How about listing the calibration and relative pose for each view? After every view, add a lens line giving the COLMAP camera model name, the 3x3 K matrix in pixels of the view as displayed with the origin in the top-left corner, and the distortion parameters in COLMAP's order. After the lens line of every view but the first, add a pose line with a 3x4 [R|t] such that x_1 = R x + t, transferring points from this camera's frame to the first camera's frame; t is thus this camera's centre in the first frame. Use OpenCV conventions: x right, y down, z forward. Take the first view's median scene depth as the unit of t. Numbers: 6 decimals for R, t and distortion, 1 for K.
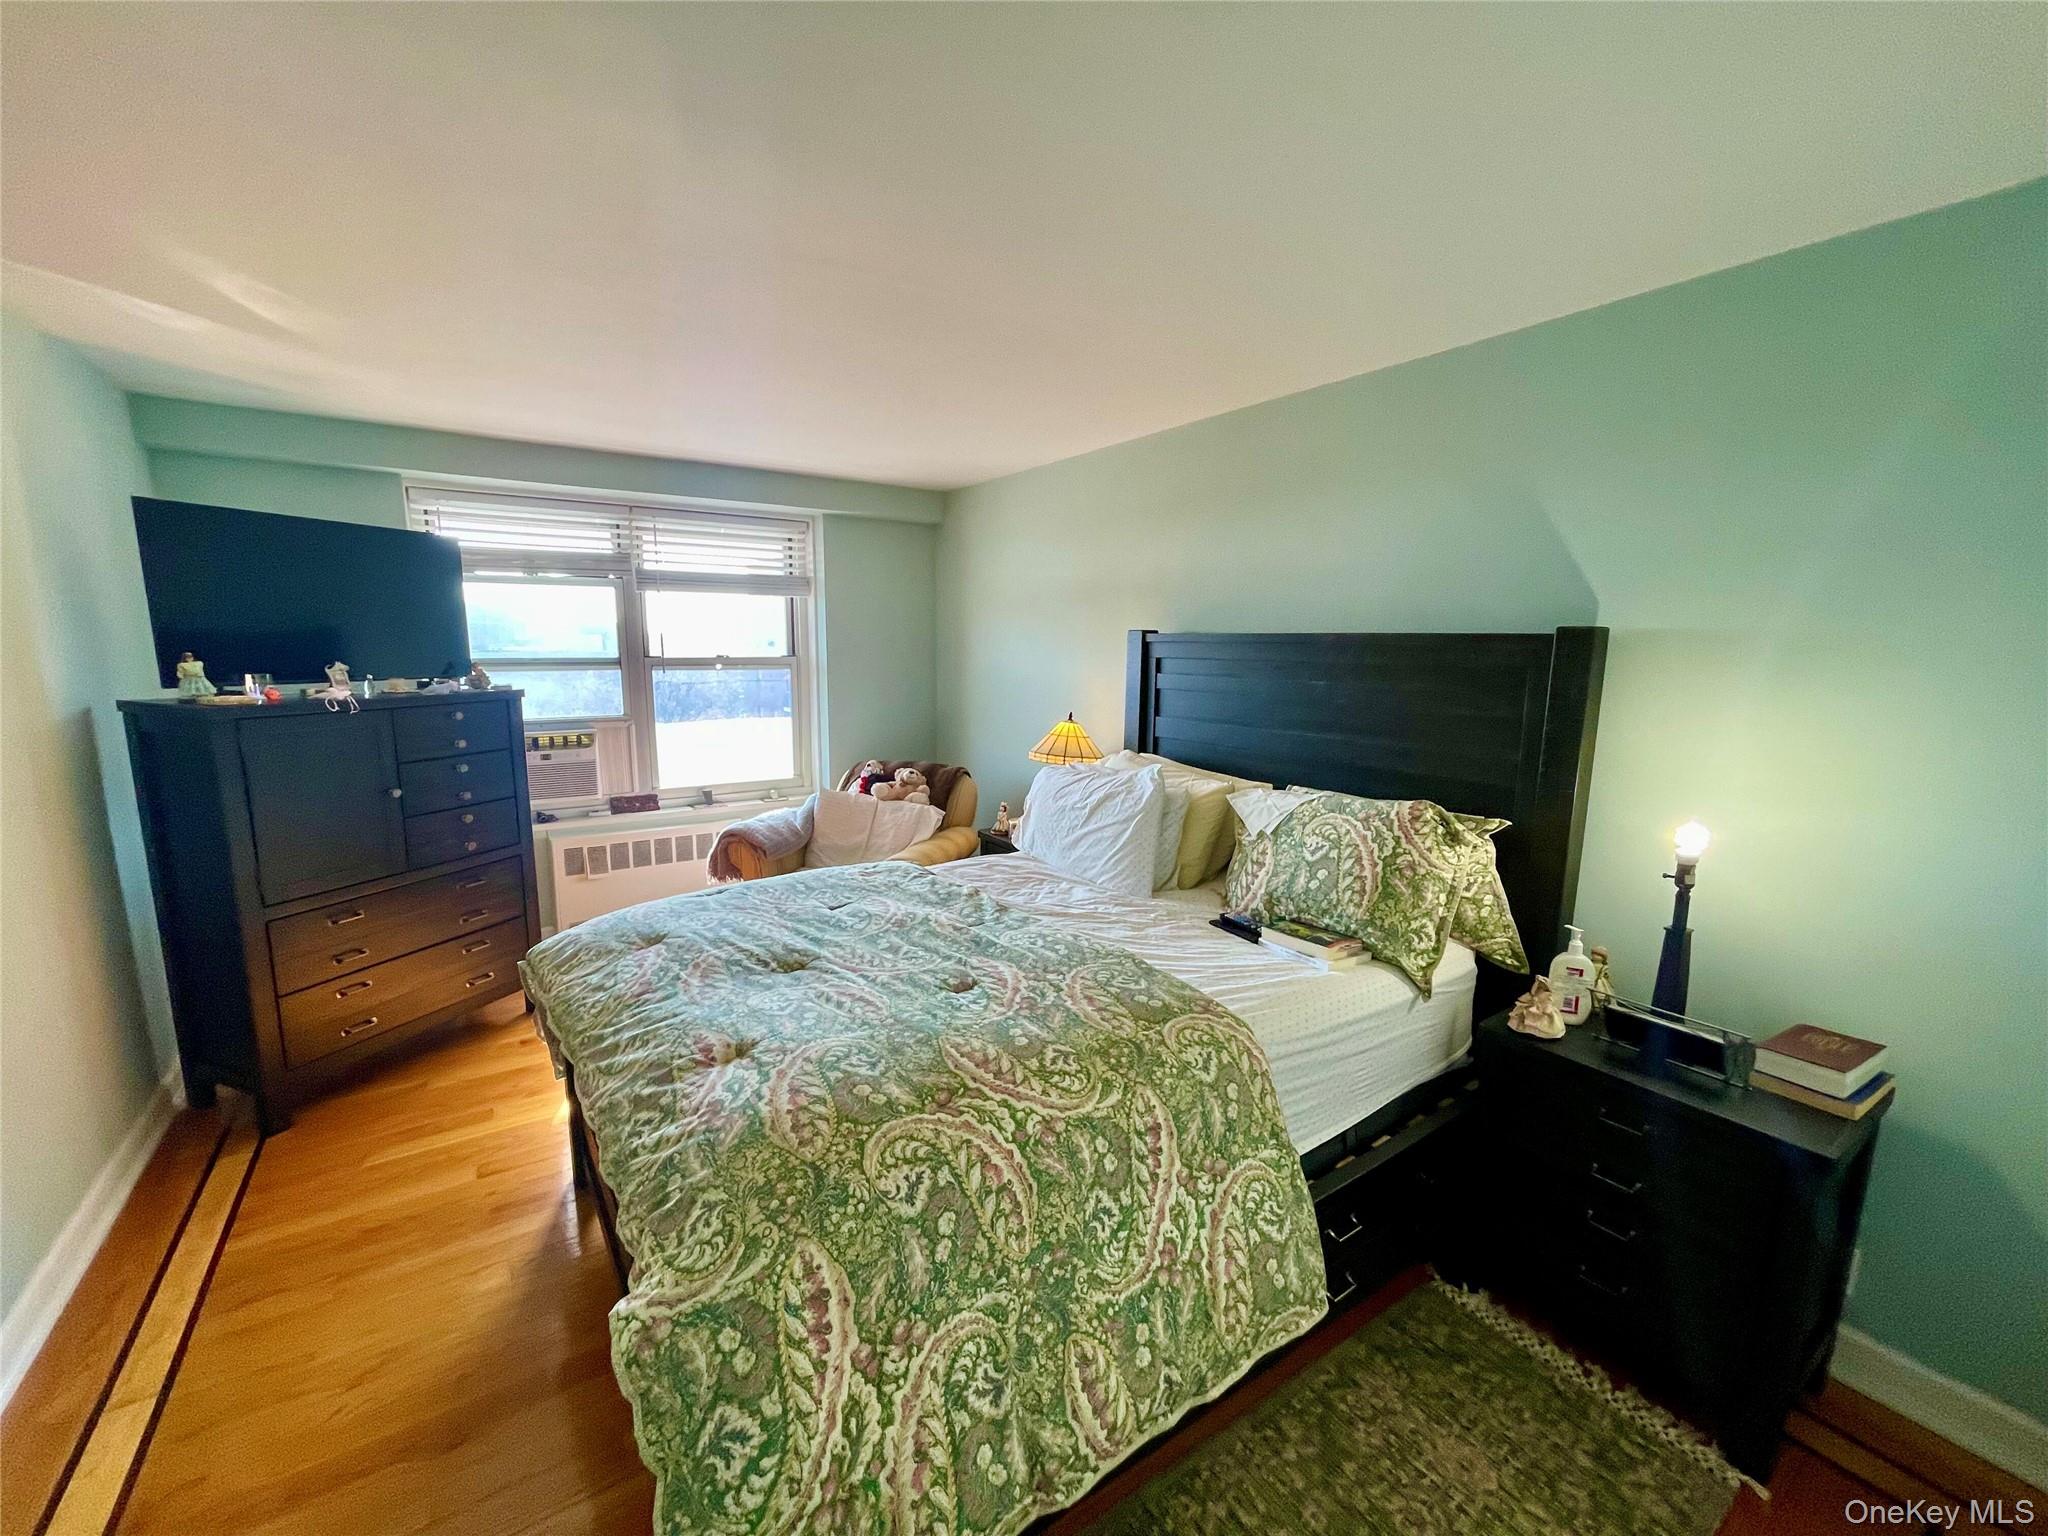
lens RADIAL K [[819.8, 0, 1014.3], [0, 819.8, 777.2], [0, 0, 1]] dist [0.025184, -0.000111]
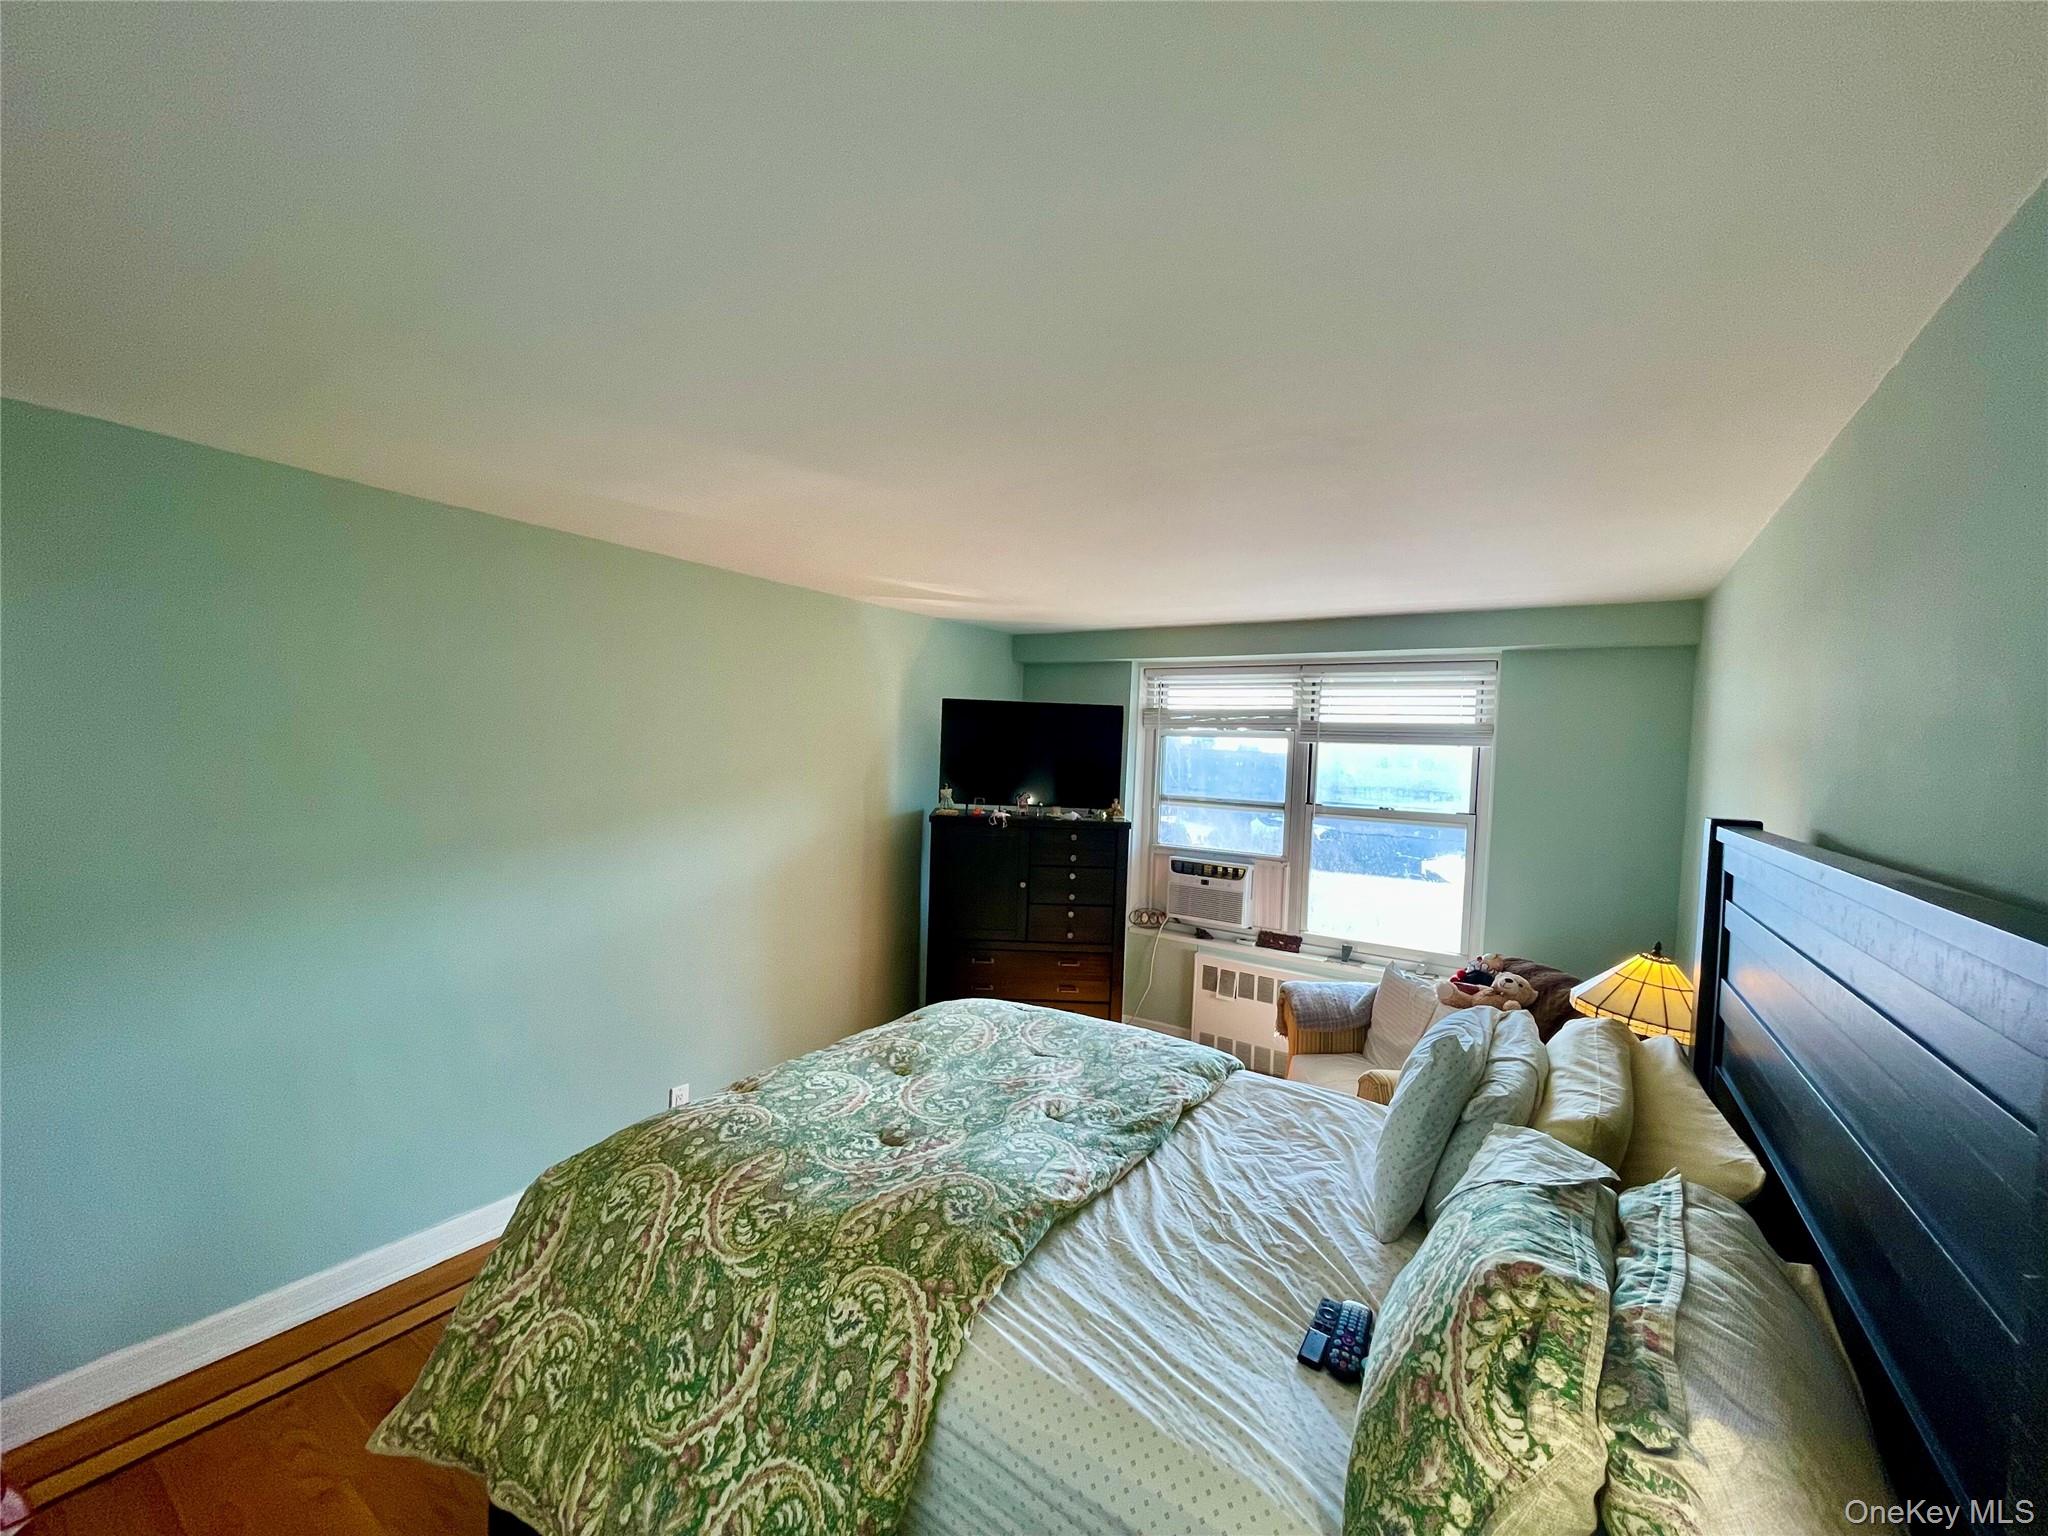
lens RADIAL K [[838.9, 0, 1021.3], [0, 838.9, 740.4], [0, 0, 1]] dist [0.014585, 0.000204]
pose [[0.402438, 0.010168, -0.915391, 0.767509], [-0.190168, 0.979054, -0.072729, -0.155806], [0.895477, 0.203347, 0.395943, 0.475612]]
